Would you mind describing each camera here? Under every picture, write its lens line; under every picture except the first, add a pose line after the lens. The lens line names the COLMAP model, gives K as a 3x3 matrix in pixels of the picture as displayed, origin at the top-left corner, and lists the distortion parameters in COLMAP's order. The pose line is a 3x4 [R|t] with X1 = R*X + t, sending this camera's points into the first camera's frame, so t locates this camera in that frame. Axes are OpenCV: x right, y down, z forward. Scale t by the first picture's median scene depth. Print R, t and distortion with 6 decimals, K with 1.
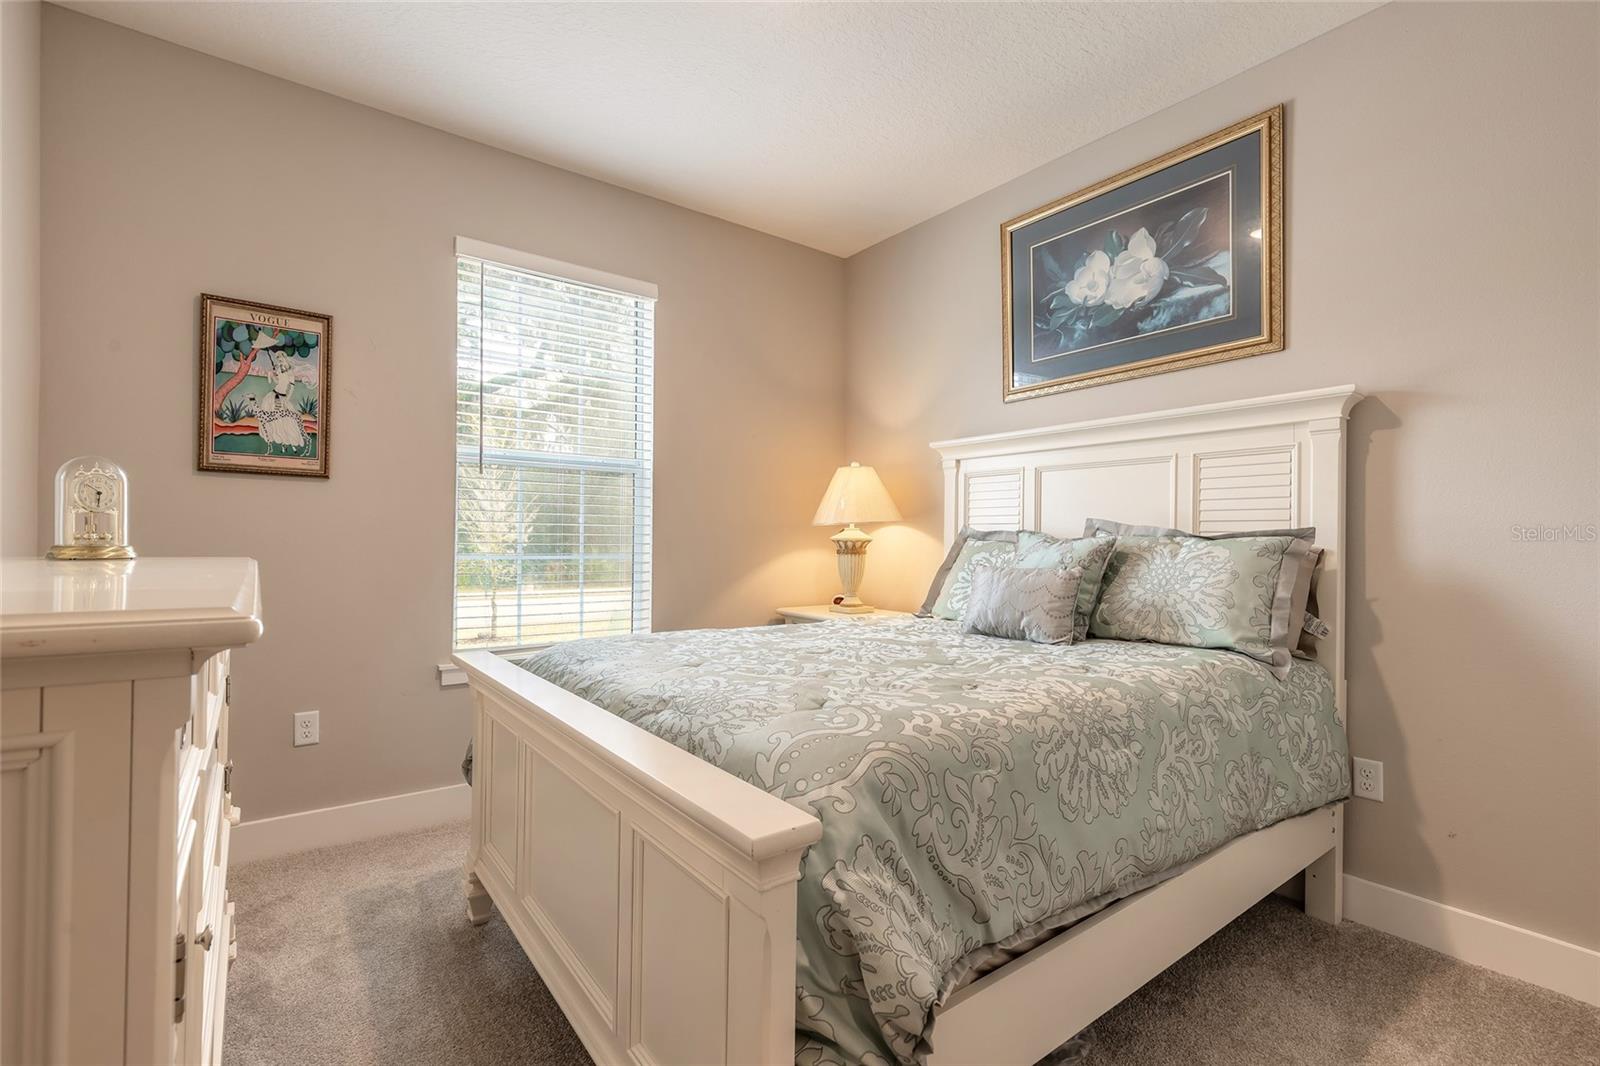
lens RADIAL K [[709.5, 0, 800.0], [0, 709.5, 533.0], [0, 0, 1]] dist [0.000680, 0.000076]
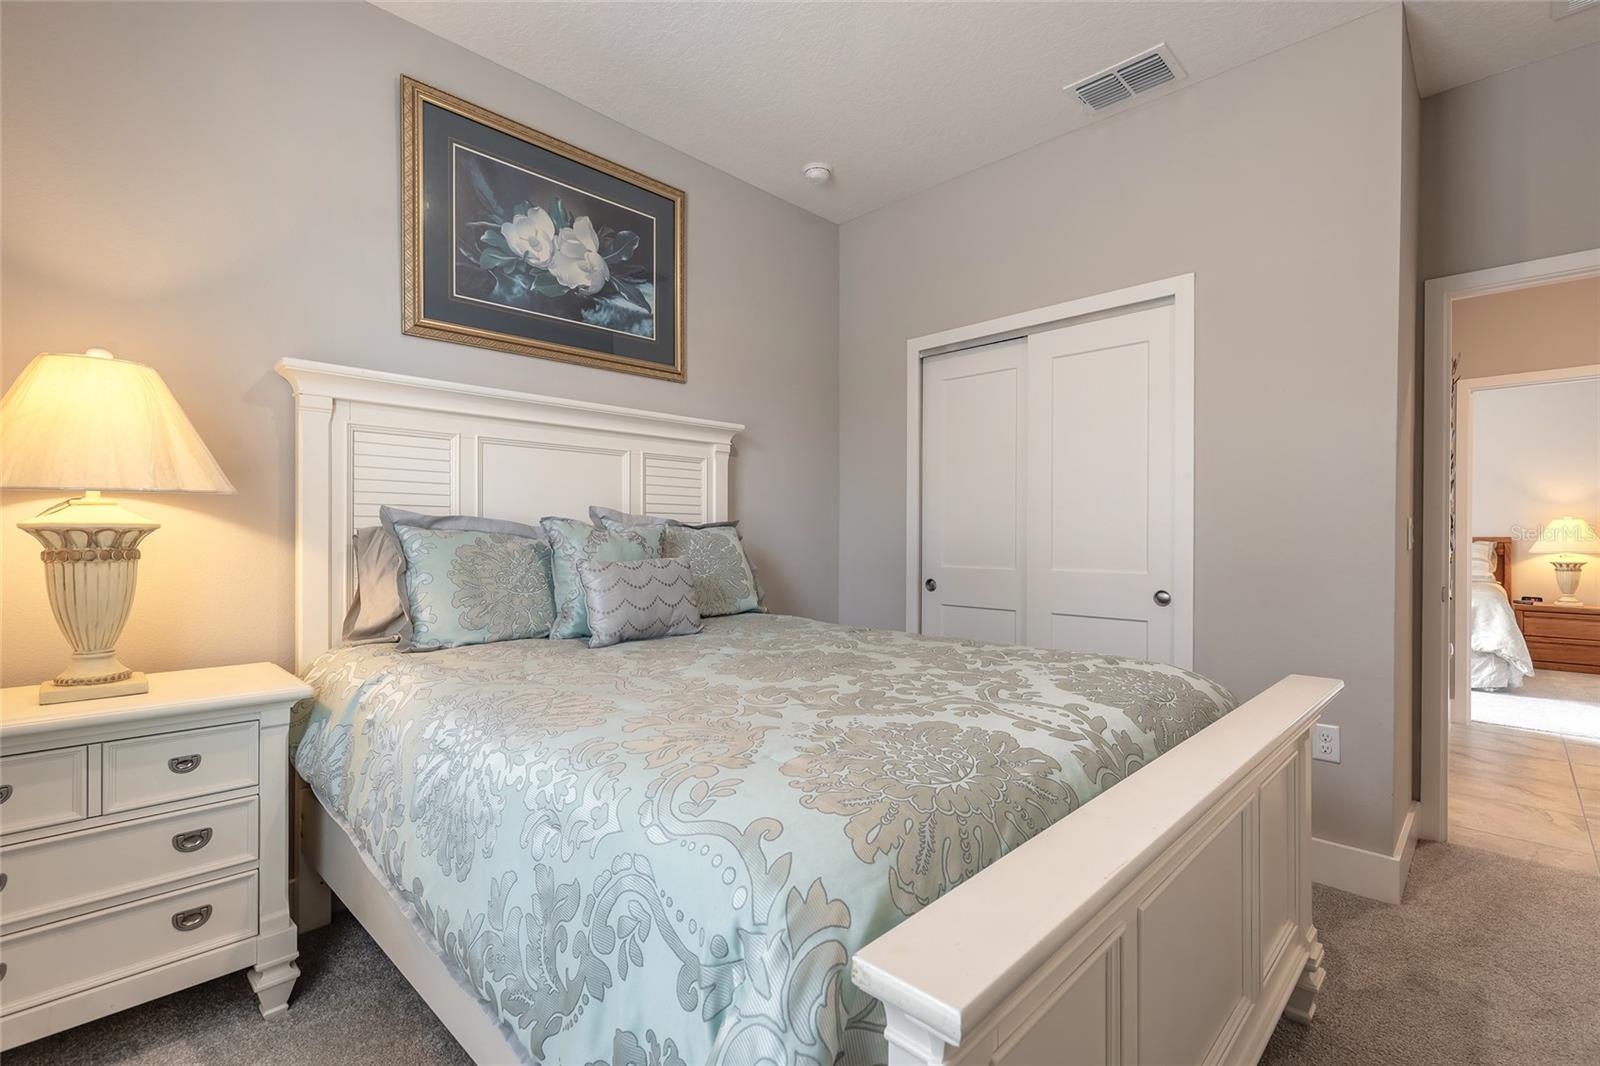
lens RADIAL K [[718.6, 0, 800.0], [0, 718.6, 533.0], [0, 0, 1]] dist [0.000592, 0.000026]
pose [[-0.151424, -0.016165, 0.988337, -0.547480], [-0.023289, 0.999647, 0.012782, -0.003099], [-0.988194, -0.021082, -0.151747, 0.809664]]
